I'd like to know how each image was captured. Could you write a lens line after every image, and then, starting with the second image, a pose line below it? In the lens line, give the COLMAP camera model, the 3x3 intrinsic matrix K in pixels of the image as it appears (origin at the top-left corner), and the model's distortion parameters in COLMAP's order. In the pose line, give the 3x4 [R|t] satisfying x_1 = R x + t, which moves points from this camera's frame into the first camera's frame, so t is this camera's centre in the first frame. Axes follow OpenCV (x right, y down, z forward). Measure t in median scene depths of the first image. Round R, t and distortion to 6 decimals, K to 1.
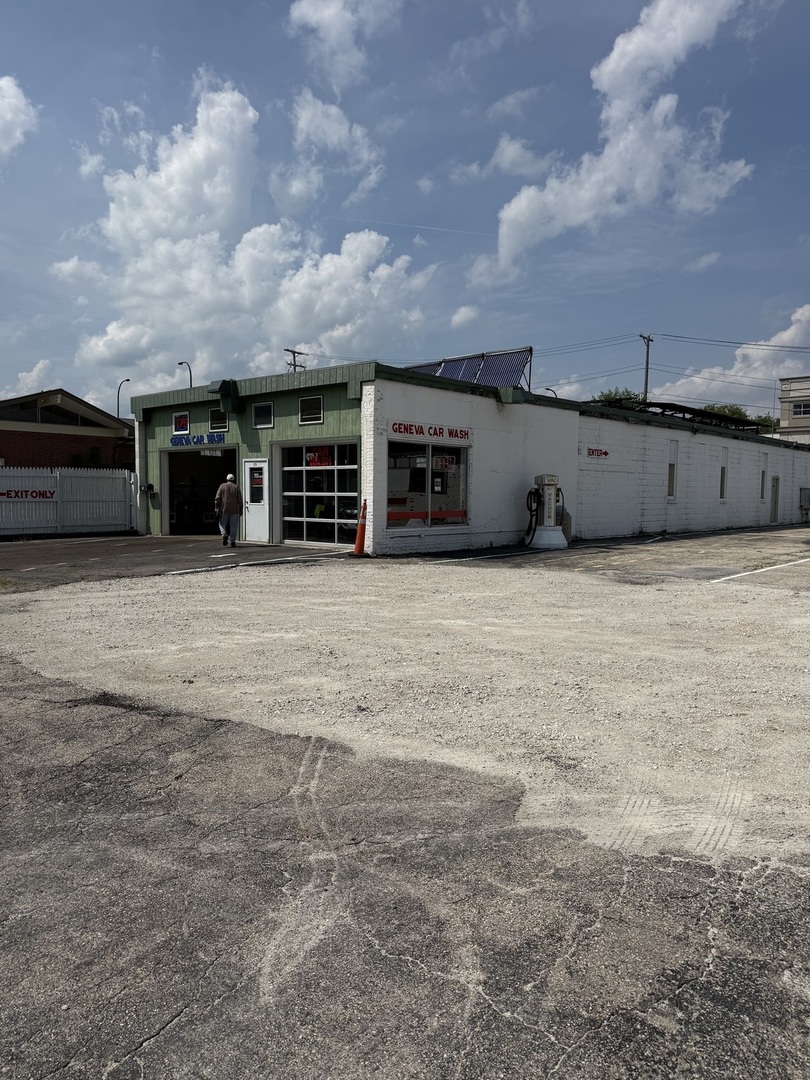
lens RADIAL K [[777.9, 0, 494.1], [0, 777.9, 541.1], [0, 0, 1]] dist [0.052862, -0.079572]
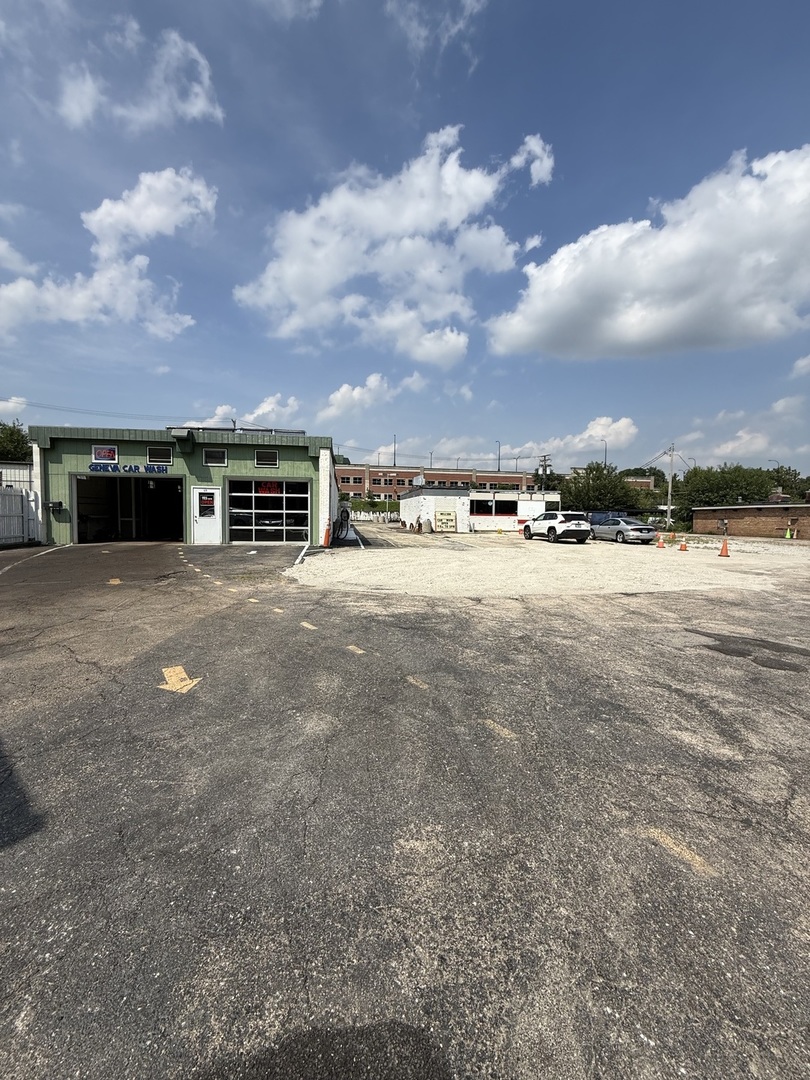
lens RADIAL K [[441.3, 0, 405.0], [0, 441.3, 540.0], [0, 0, 1]] dist [-0.001828, -0.000578]
pose [[0.631655, -0.044097, 0.773995, -0.678334], [0.039784, 0.998909, 0.024443, -0.011499], [-0.774228, 0.015354, 0.632720, 0.192741]]
